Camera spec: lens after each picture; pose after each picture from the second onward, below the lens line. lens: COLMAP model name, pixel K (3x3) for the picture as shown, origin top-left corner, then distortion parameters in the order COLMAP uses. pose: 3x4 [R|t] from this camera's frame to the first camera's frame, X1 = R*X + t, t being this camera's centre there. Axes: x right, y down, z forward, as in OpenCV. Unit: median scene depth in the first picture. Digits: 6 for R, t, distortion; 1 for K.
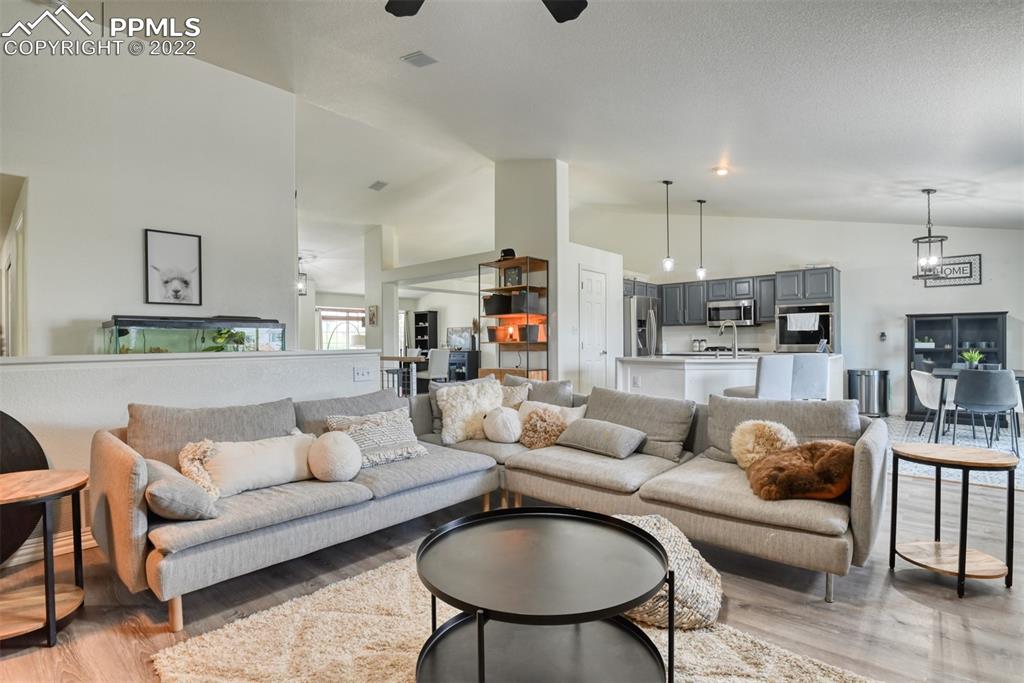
lens RADIAL K [[498.2, 0, 514.7], [0, 498.2, 343.9], [0, 0, 1]] dist [-0.025661, -0.001358]
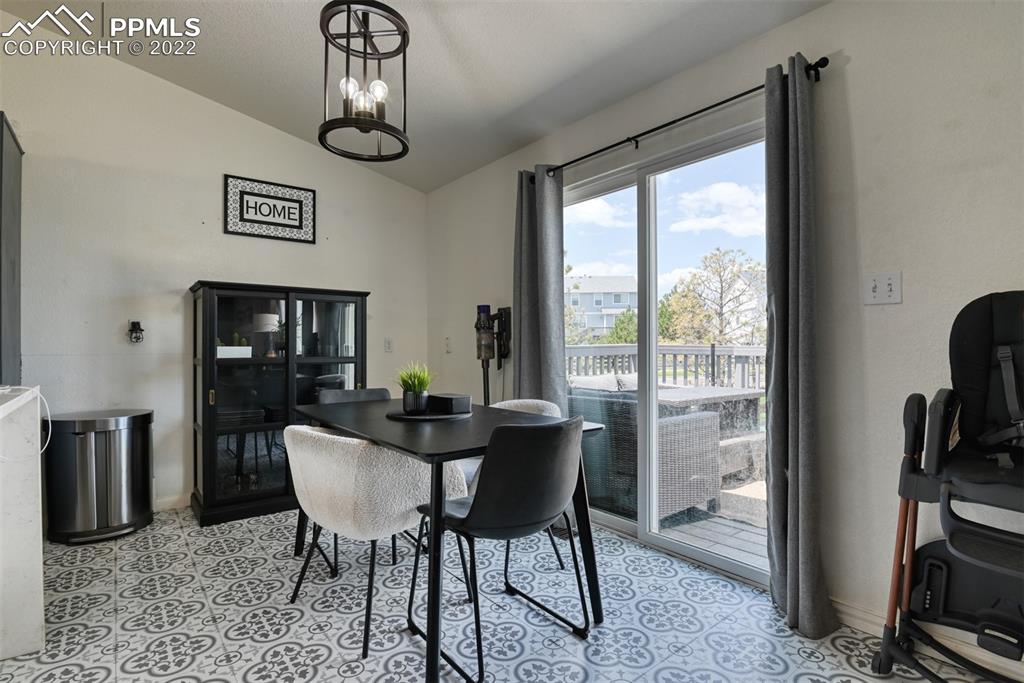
lens RADIAL K [[498.2, 0, 514.7], [0, 498.2, 343.9], [0, 0, 1]] dist [-0.025661, -0.001358]
pose [[0.172749, 0.010931, 0.984905, 0.608899], [0.002407, 0.999931, -0.011520, 0.001625], [-0.984963, 0.004361, 0.172711, 0.943384]]
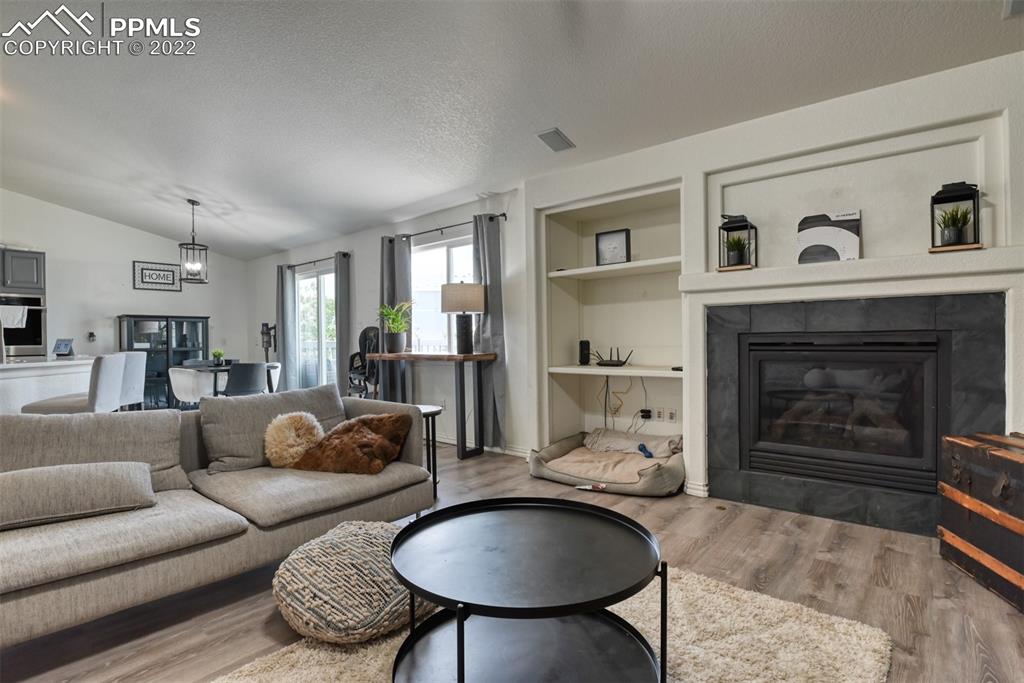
lens RADIAL K [[498.2, 0, 514.7], [0, 498.2, 343.9], [0, 0, 1]] dist [-0.025661, -0.001358]
pose [[-0.021478, -0.000558, 0.999769, -0.295364], [0.014290, 0.999898, 0.000865, 0.013999], [-0.999667, 0.014305, -0.021468, 0.344132]]
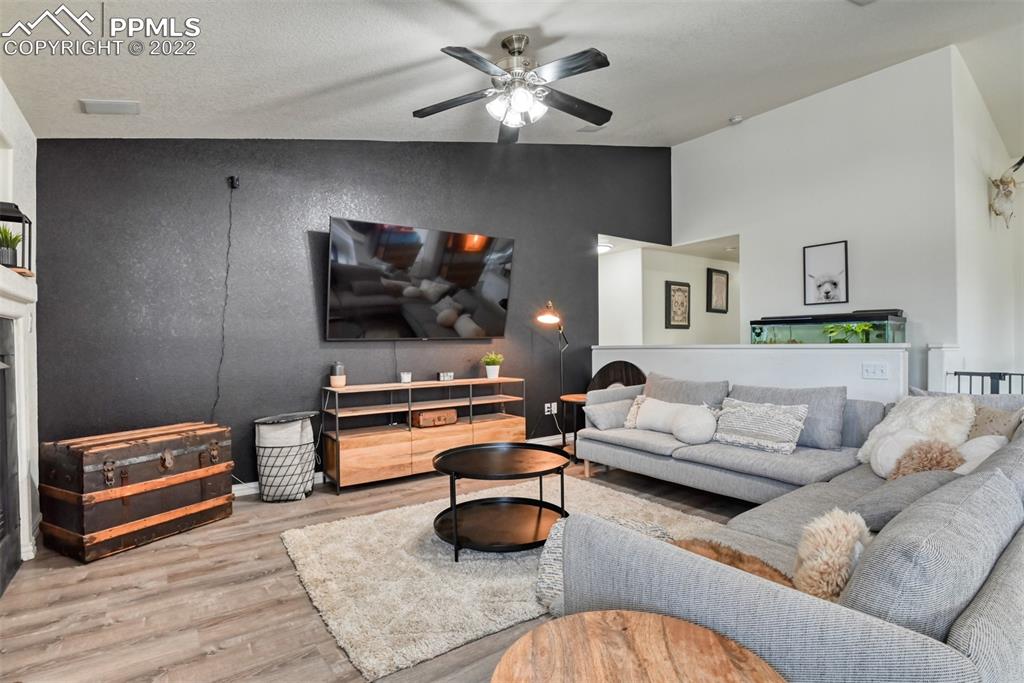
lens RADIAL K [[498.2, 0, 514.7], [0, 498.2, 343.9], [0, 0, 1]] dist [-0.025661, -0.001358]
pose [[-0.223543, 0.017690, -0.974534, 0.594950], [0.010150, 0.999823, 0.015821, -0.008141], [0.974641, -0.006354, -0.223683, 0.483212]]
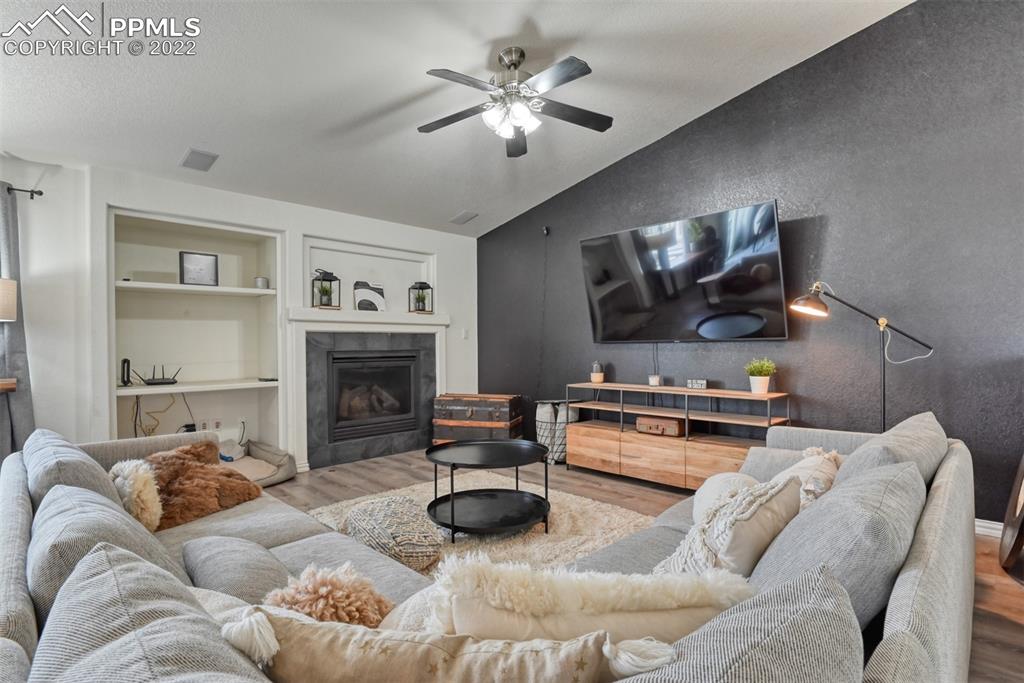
lens RADIAL K [[498.2, 0, 514.7], [0, 498.2, 343.9], [0, 0, 1]] dist [-0.025661, -0.001358]
pose [[-0.997869, 0.016817, 0.063052, -0.065095], [0.016852, 0.999858, 0.000018, -0.004317], [-0.063043, 0.001080, -0.998010, 0.997073]]
